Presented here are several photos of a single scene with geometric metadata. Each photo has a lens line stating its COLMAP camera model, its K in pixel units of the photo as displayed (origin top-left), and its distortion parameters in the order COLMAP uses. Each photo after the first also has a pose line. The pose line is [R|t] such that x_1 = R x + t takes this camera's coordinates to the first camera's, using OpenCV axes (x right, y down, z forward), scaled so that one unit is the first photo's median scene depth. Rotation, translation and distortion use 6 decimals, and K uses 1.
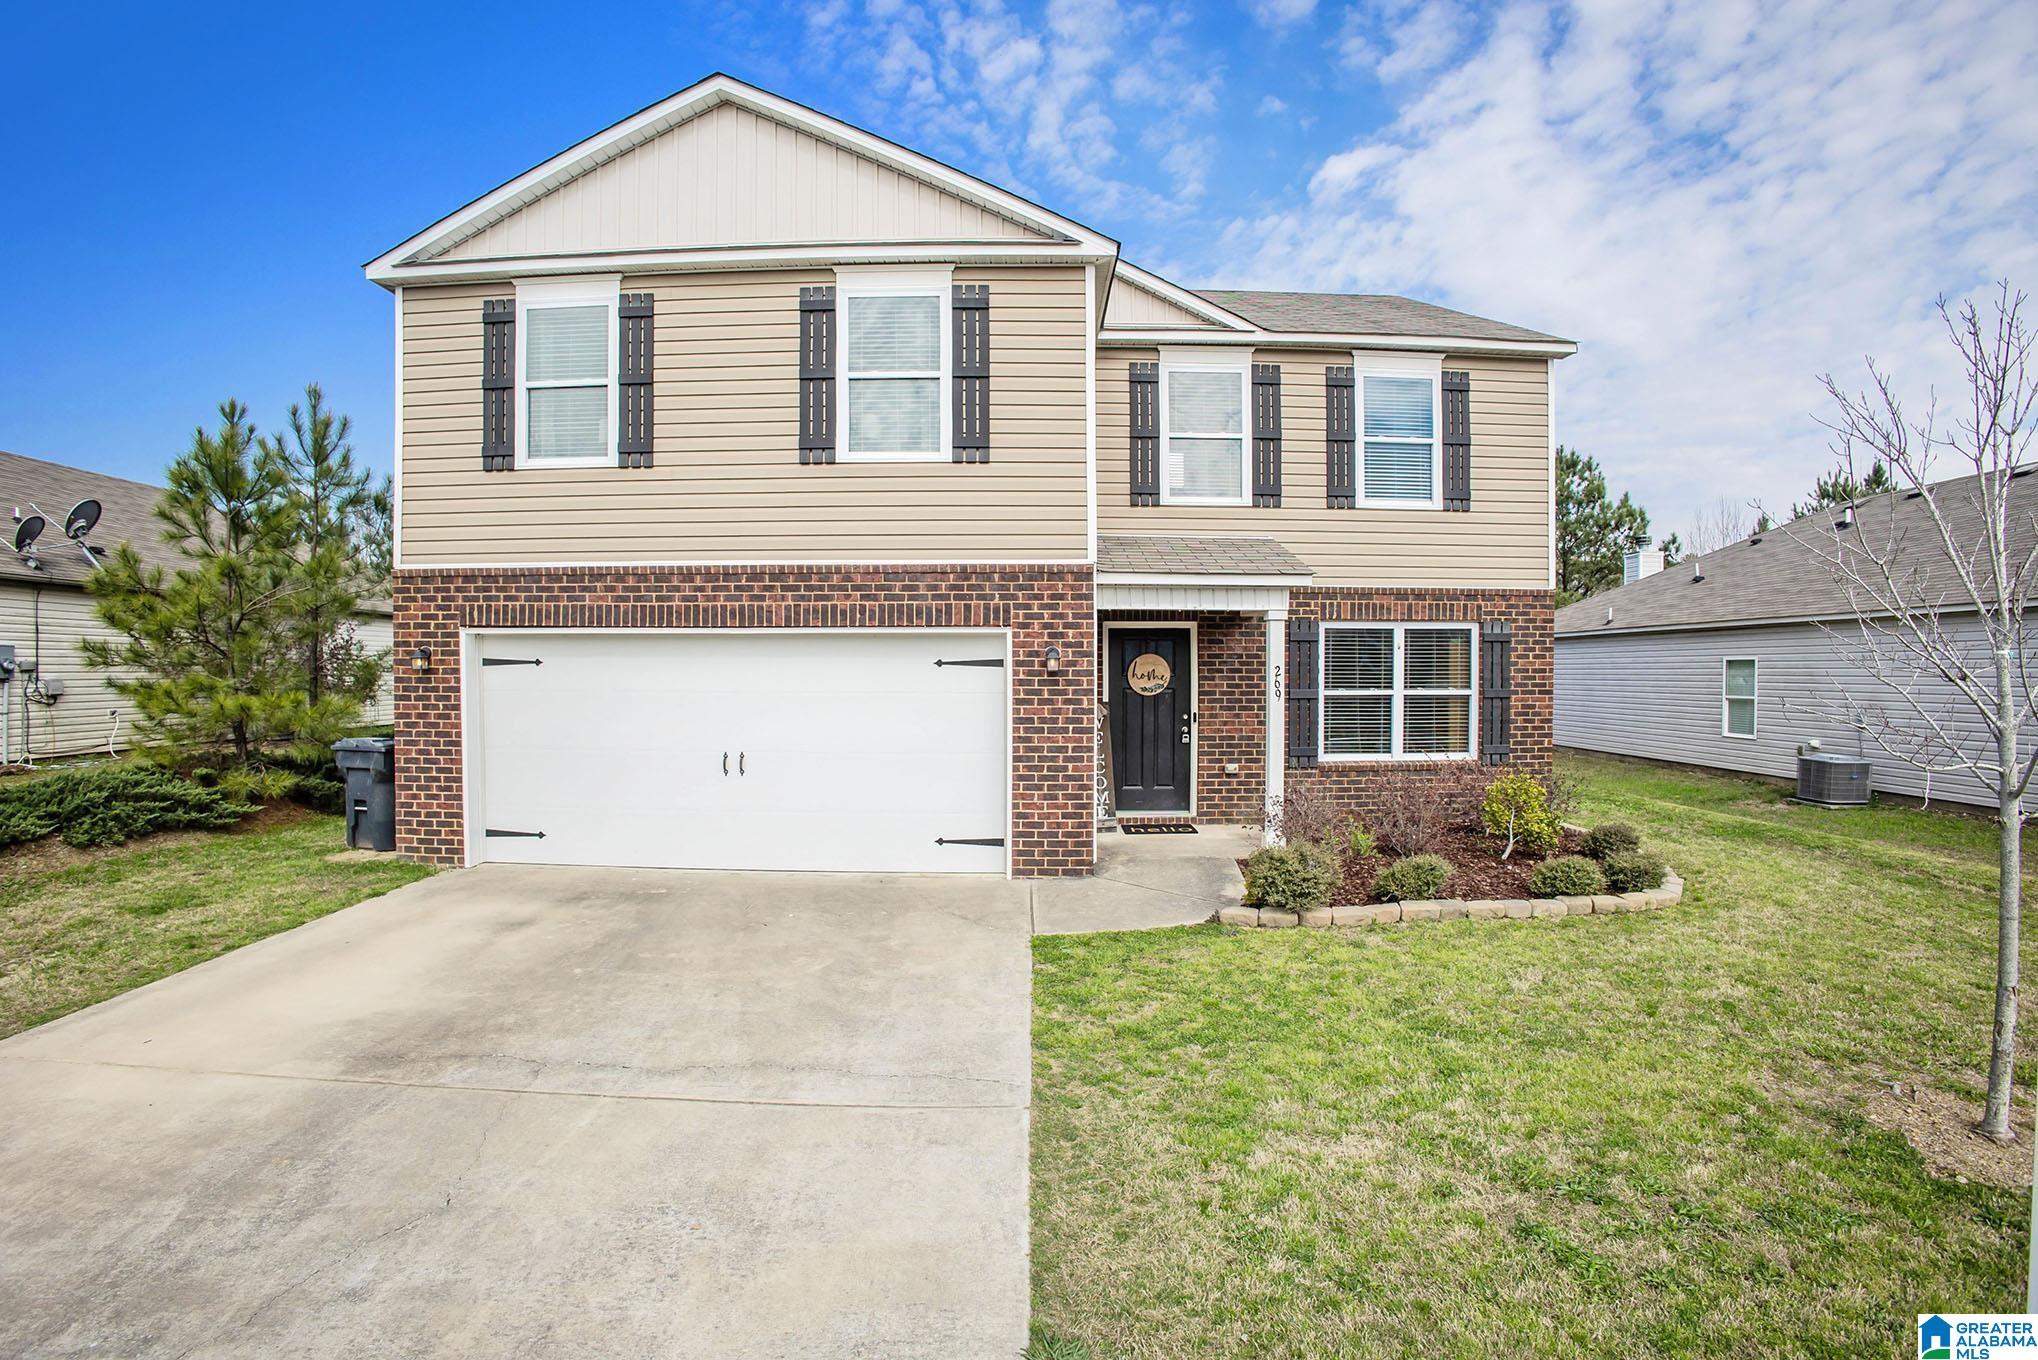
lens RADIAL K [[895.5, 0, 1019.0], [0, 895.5, 680.0], [0, 0, 1]] dist [-0.111530, 0.022404]
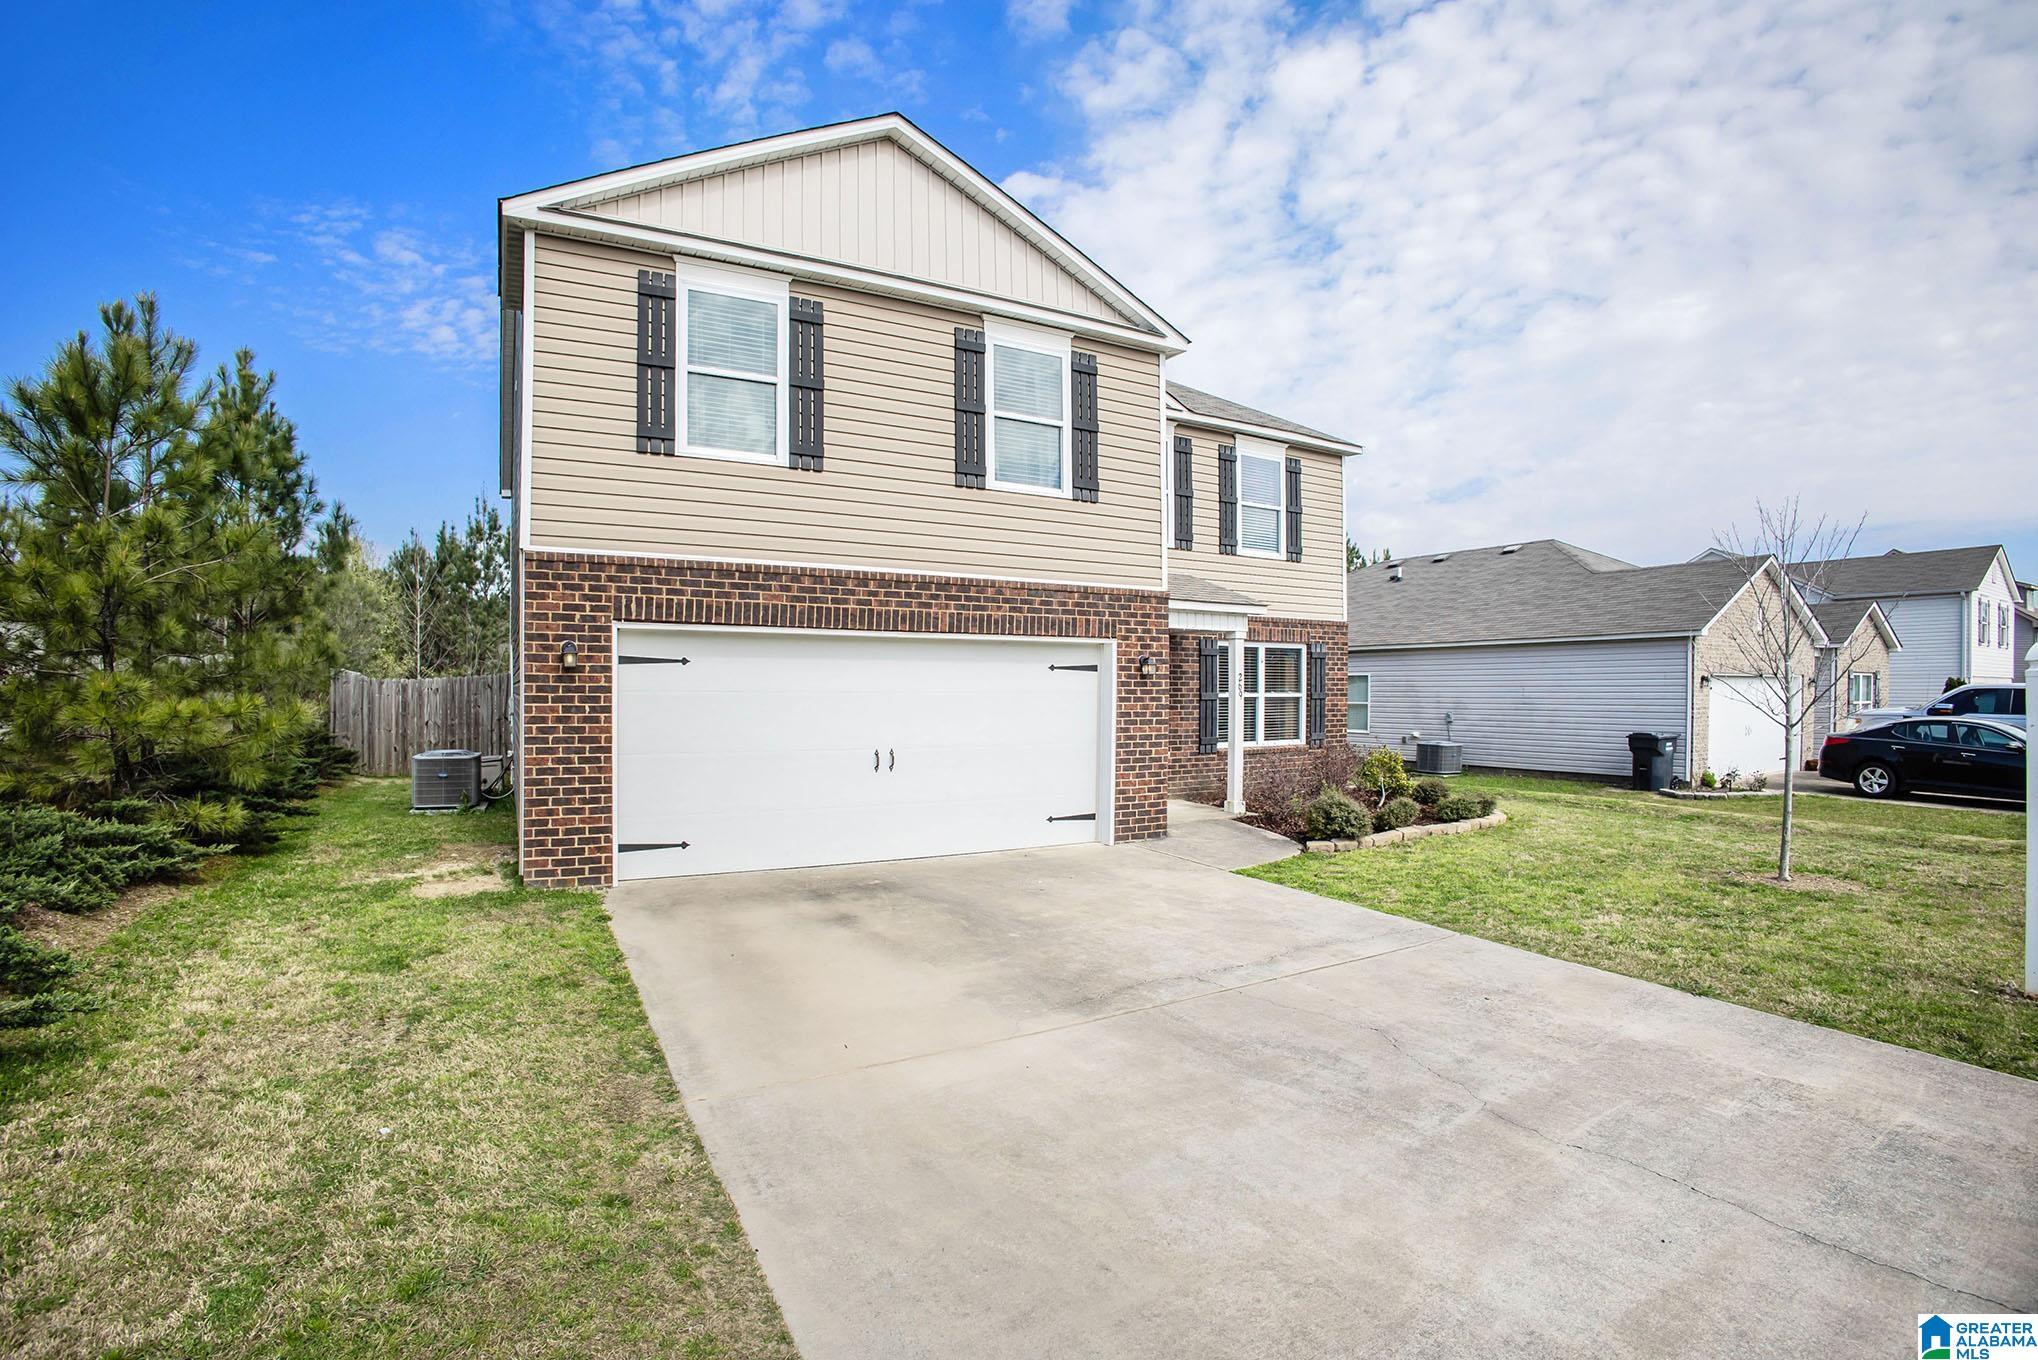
lens RADIAL K [[937.2, 0, 1033.9], [0, 937.2, 686.6], [0, 0, 1]] dist [-0.146207, 0.033378]
pose [[0.862353, 0.002169, 0.506302, -0.754327], [0.003800, 0.999935, -0.010755, 0.019956], [-0.506292, 0.011199, 0.862289, -0.052093]]
